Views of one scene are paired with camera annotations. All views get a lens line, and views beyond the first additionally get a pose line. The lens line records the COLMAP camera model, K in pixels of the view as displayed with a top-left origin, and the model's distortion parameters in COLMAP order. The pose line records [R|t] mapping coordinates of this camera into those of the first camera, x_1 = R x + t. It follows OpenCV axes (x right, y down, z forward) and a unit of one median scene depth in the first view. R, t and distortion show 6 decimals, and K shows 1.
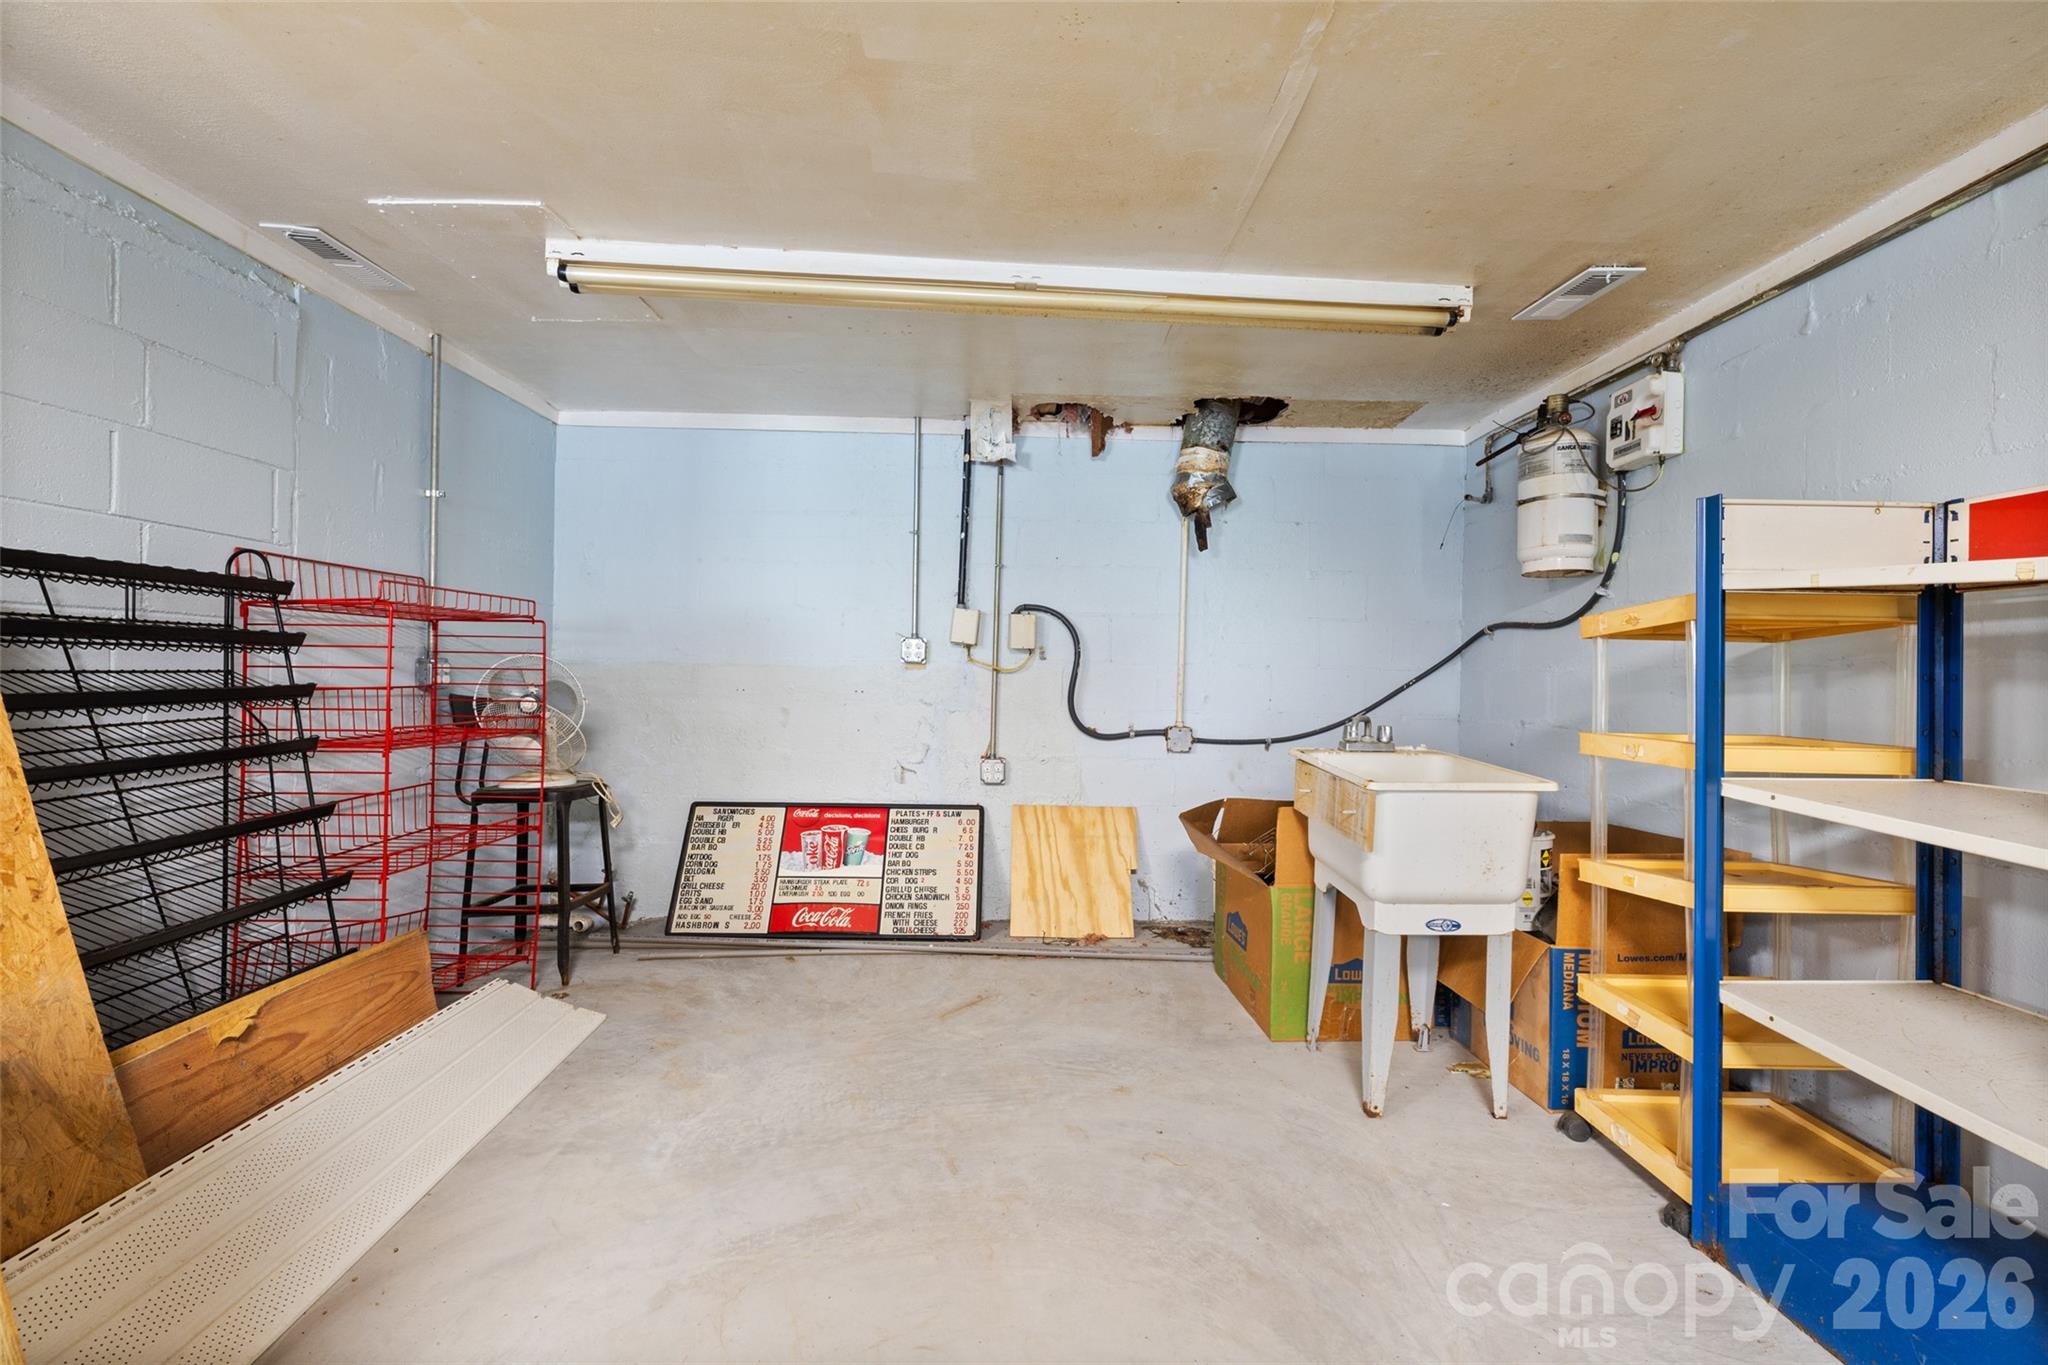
lens RADIAL K [[880.0, 0, 1024.0], [0, 880.0, 685.5], [0, 0, 1]] dist [0.000169, 0.000088]
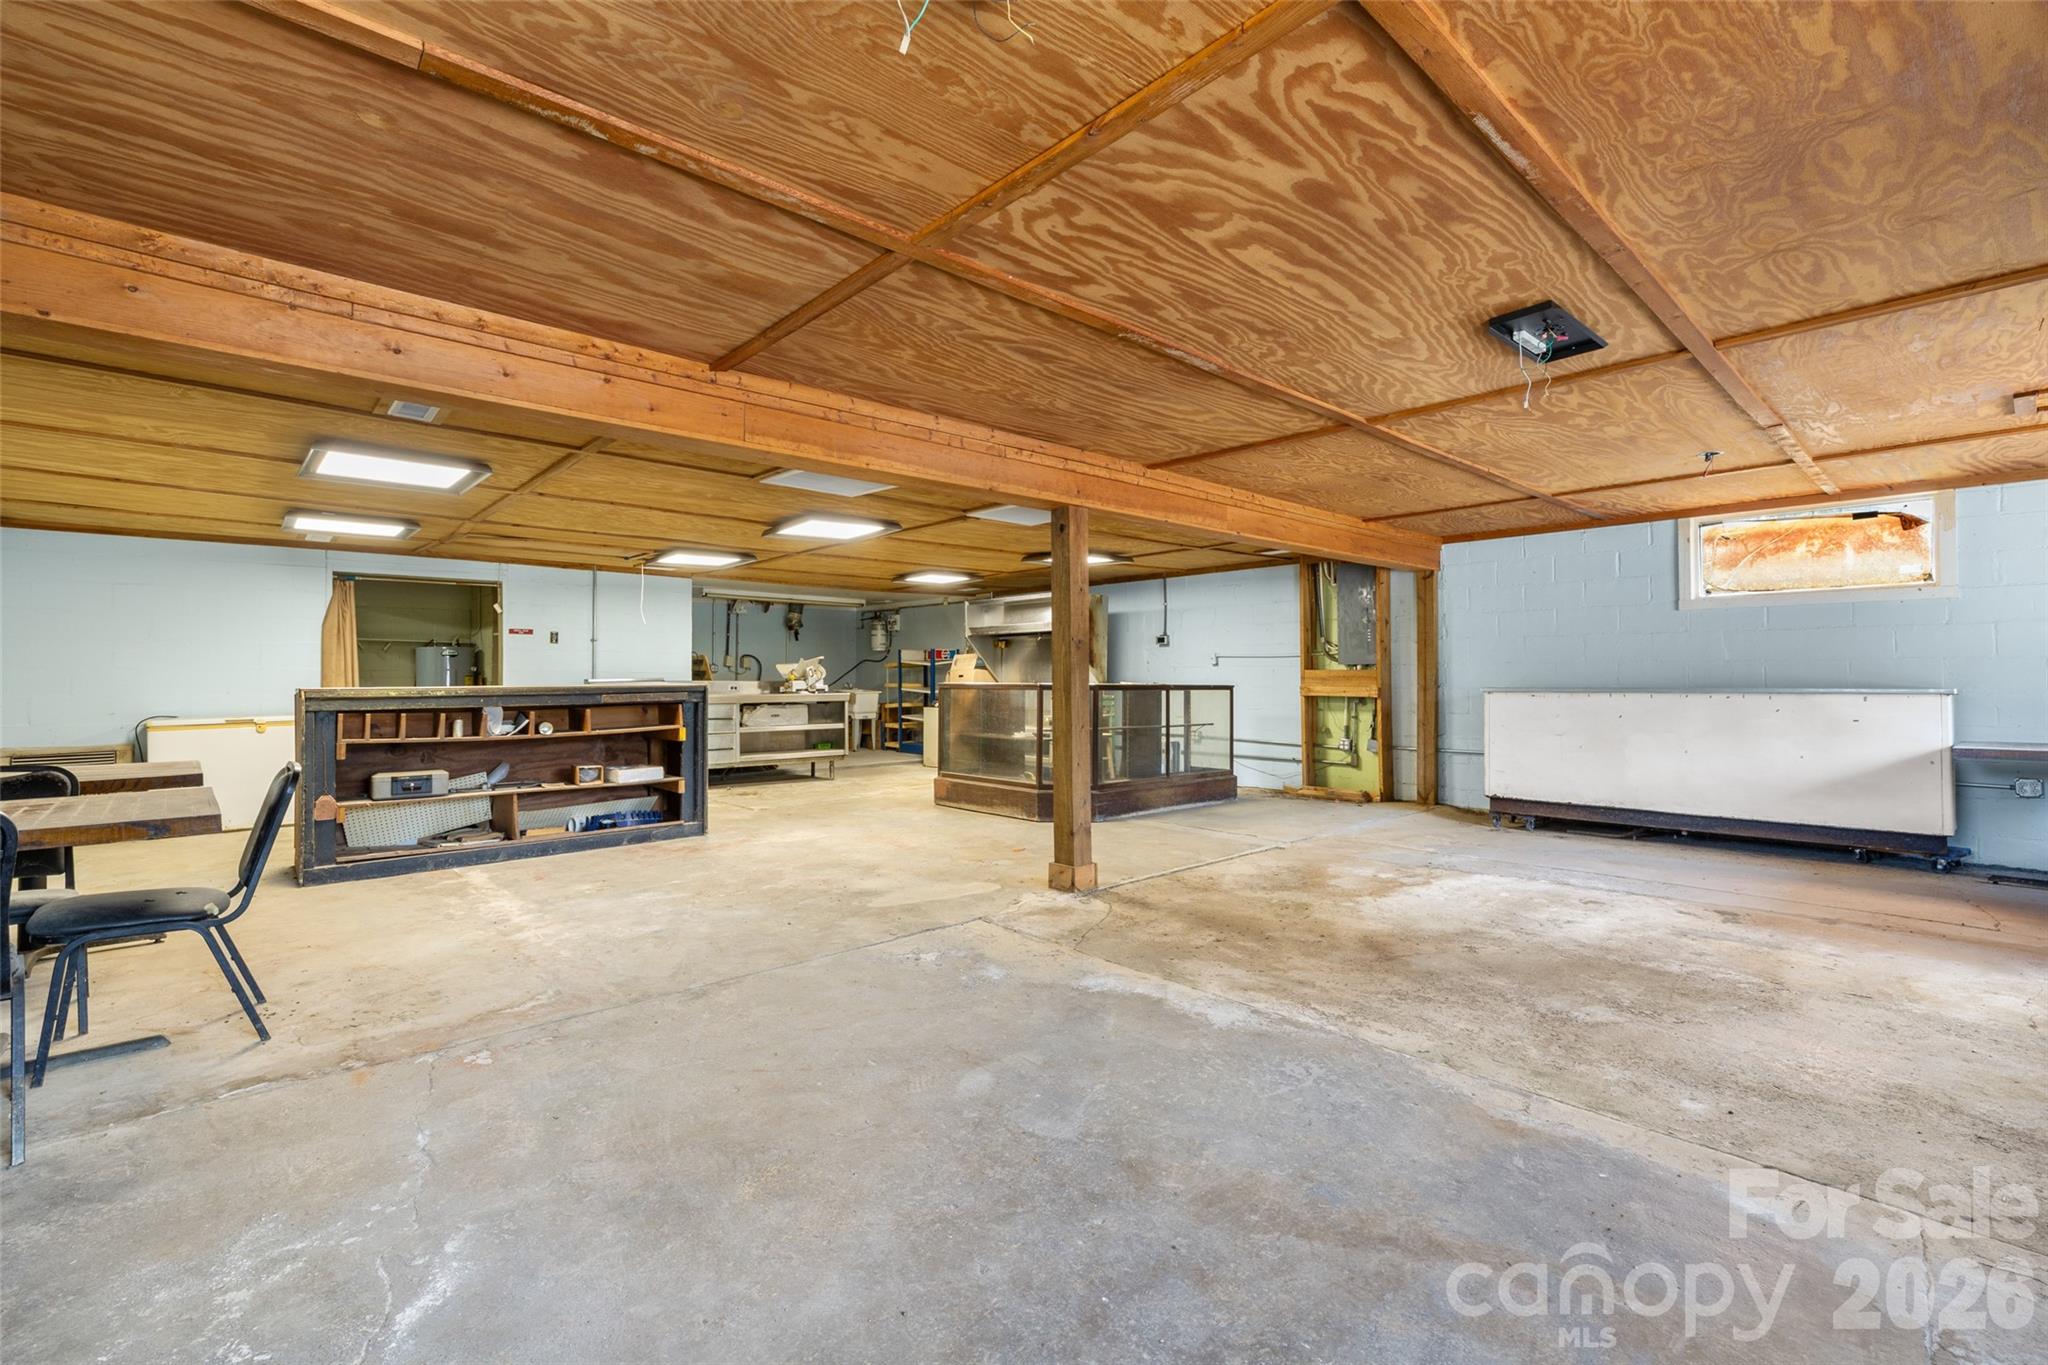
lens RADIAL K [[876.5, 0, 1024.0], [0, 876.5, 671.7], [0, 0, 1]] dist [-0.000121, 0.000257]
pose [[0.744847, -0.019142, 0.666961, -2.123798], [0.015195, 0.999816, 0.011726, -0.070337], [-0.667063, 0.001400, 0.745000, -3.285599]]
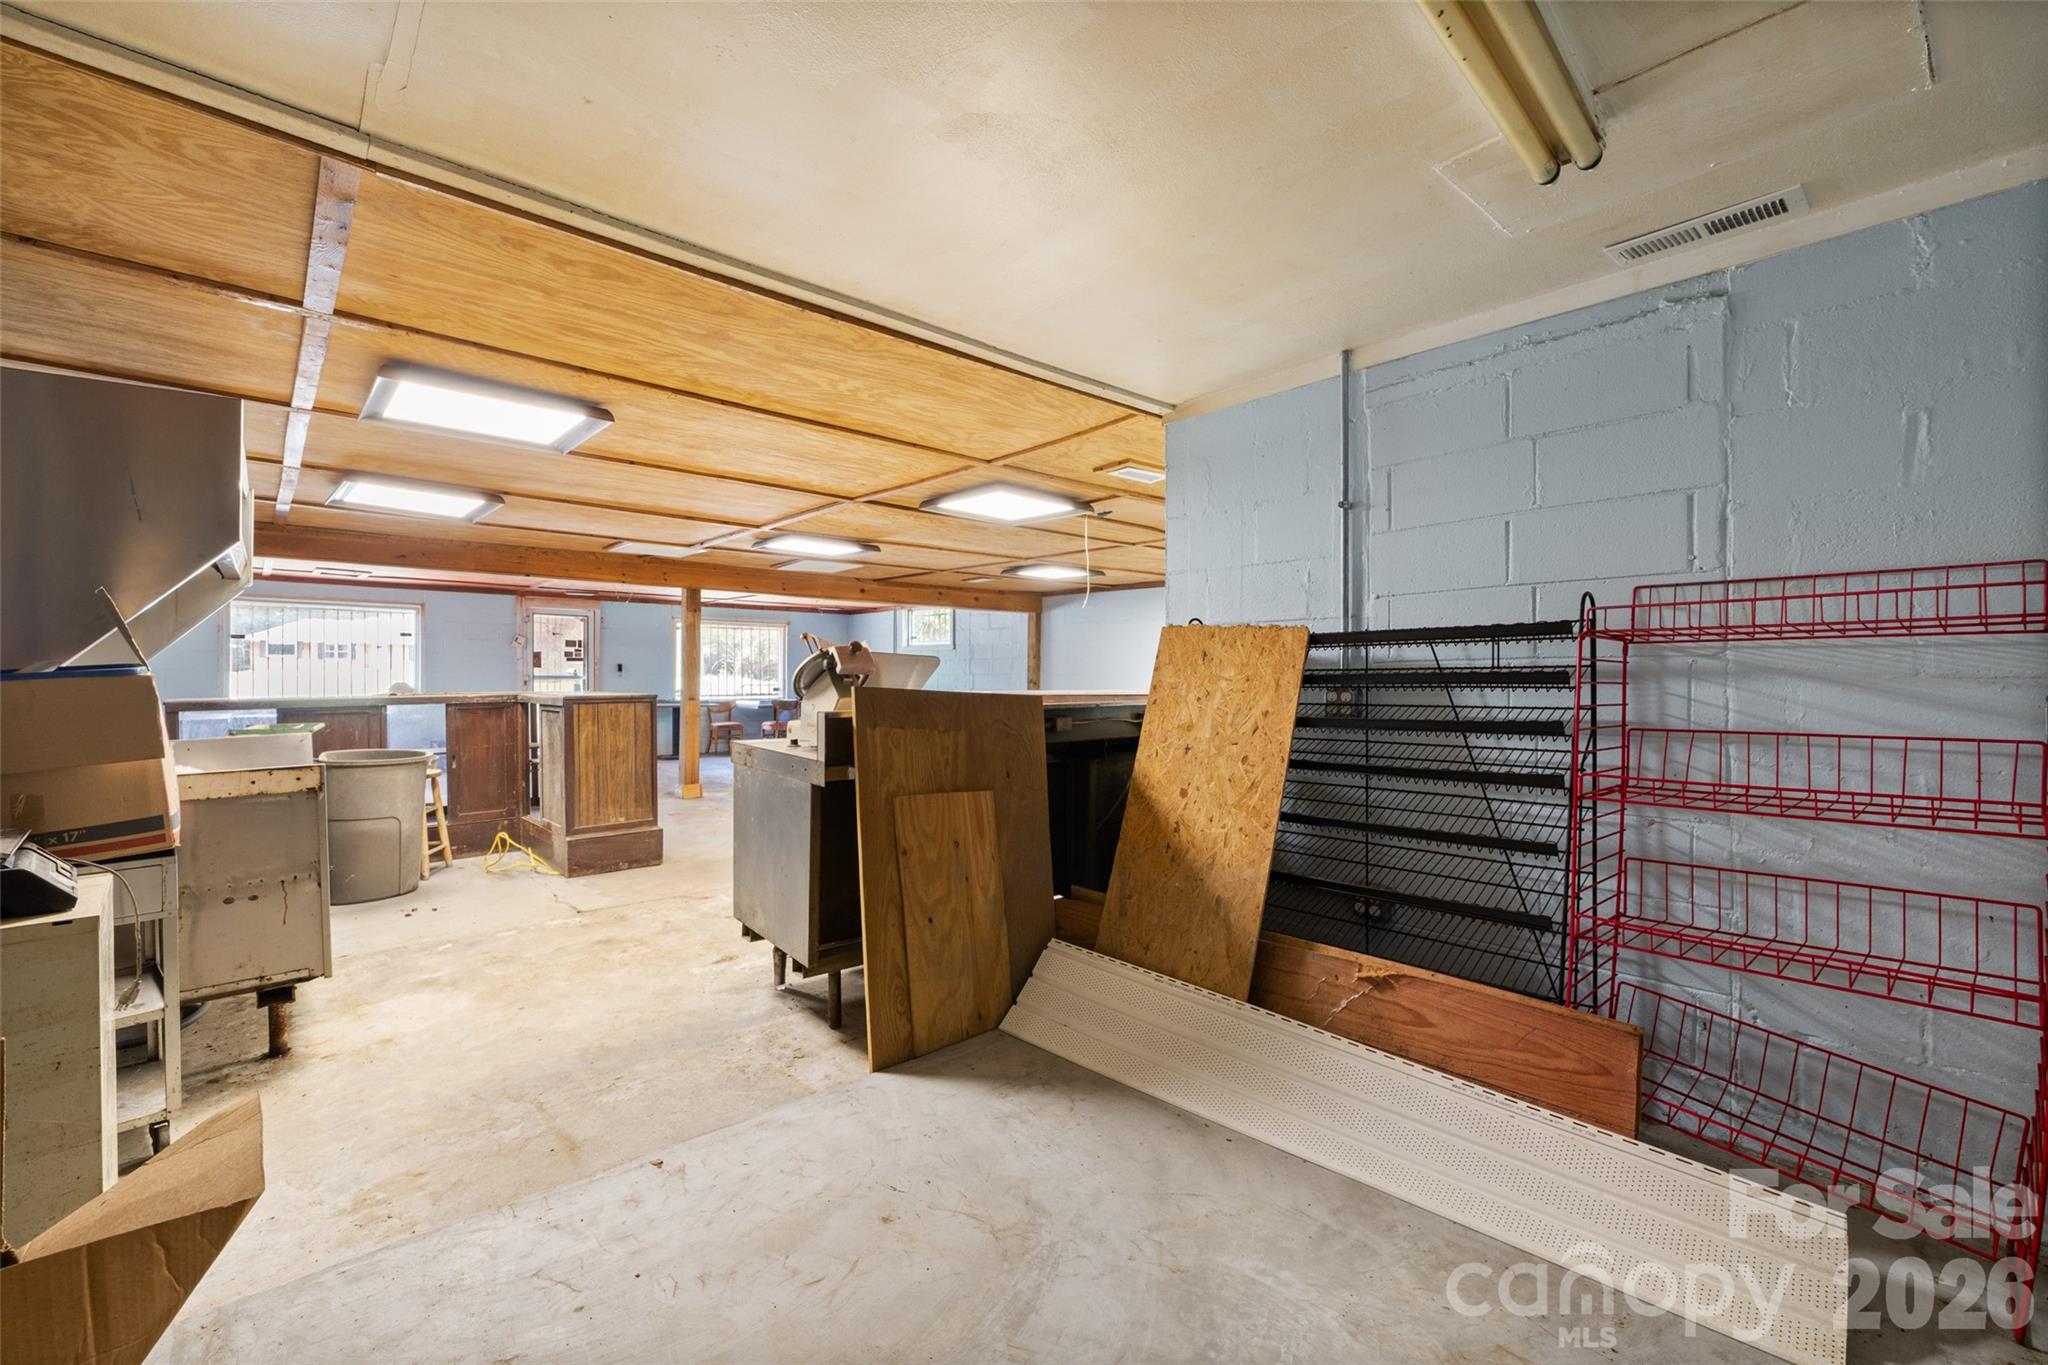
lens RADIAL K [[798.2, 0, 1024.0], [0, 798.2, 682.5], [0, 0, 1]] dist [0.000401, 0.000060]
pose [[-0.729438, -0.009119, -0.683986, 0.252115], [-0.015687, 0.999871, 0.003399, -0.038824], [0.683867, 0.013209, -0.729487, 1.201687]]
